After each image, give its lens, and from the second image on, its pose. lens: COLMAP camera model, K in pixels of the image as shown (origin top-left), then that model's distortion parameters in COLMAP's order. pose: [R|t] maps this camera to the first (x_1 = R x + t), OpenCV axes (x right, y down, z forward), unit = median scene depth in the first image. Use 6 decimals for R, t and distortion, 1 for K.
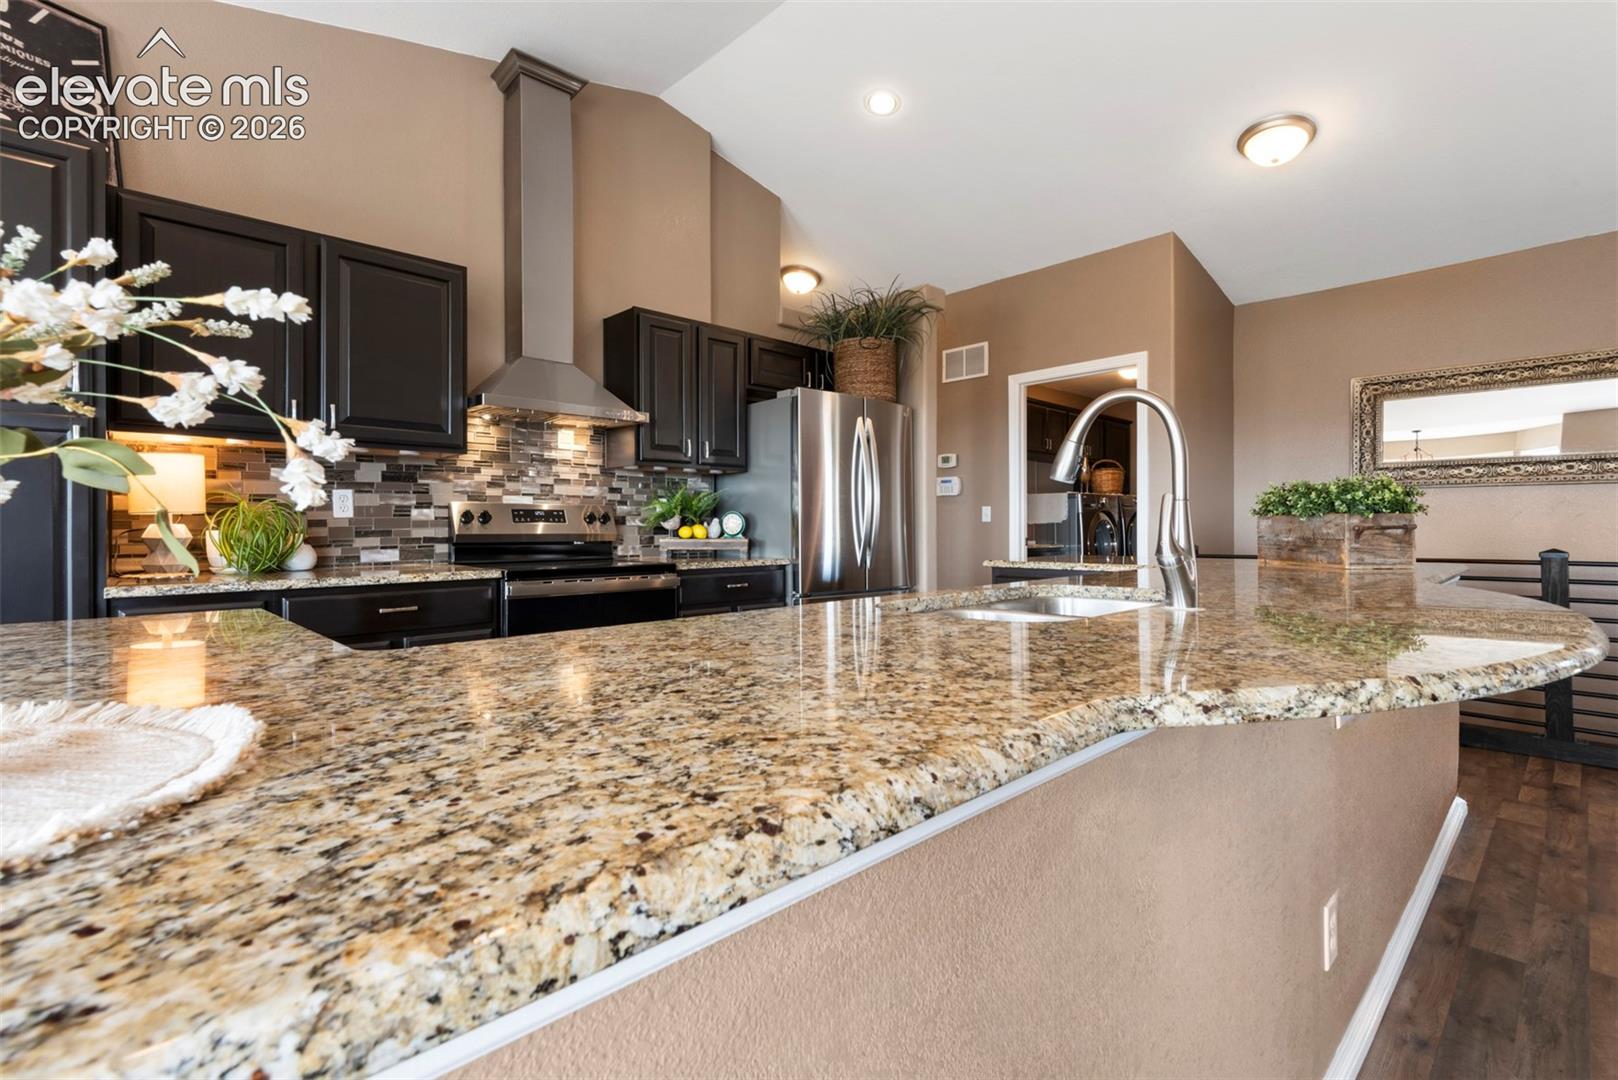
lens RADIAL K [[739.8, 0, 809.9], [0, 739.8, 528.5], [0, 0, 1]] dist [-0.003308, -0.001063]
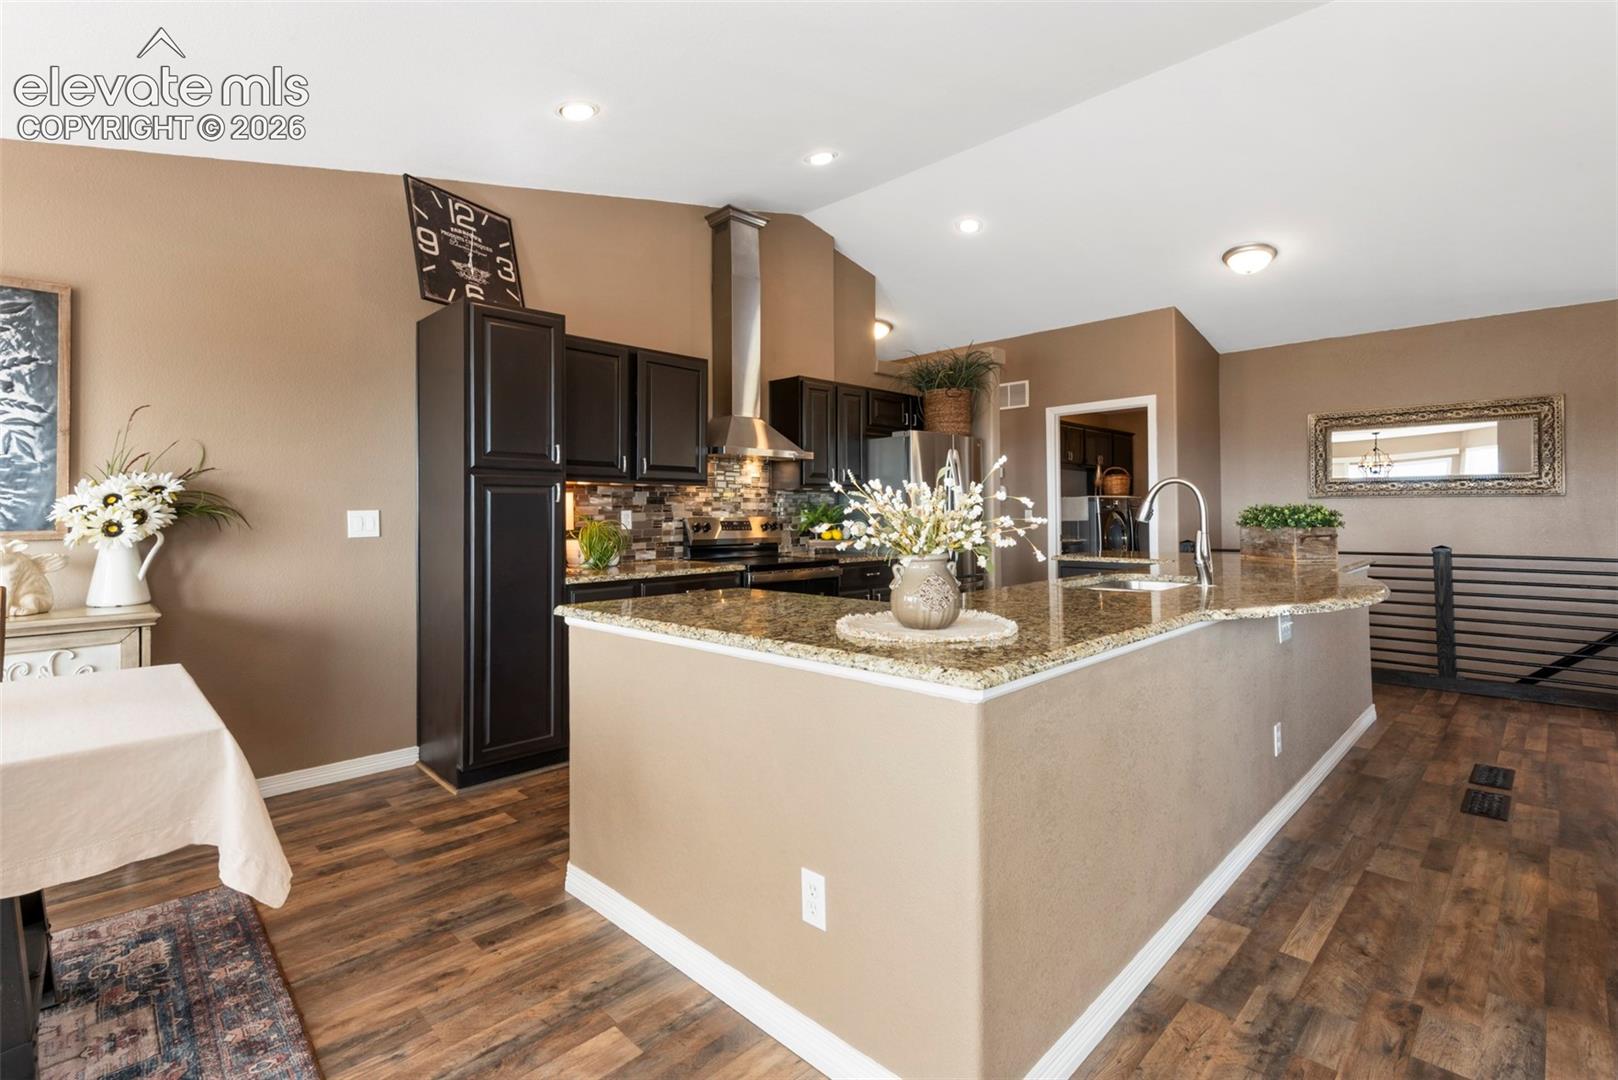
lens RADIAL K [[739.8, 0, 813.4], [0, 739.8, 503.3], [0, 0, 1]] dist [-0.003308, -0.001063]
pose [[0.999728, -0.003744, 0.023002, -0.242056], [0.004091, 0.999879, -0.015039, -0.035767], [-0.022943, 0.015129, 0.999622, -0.395463]]
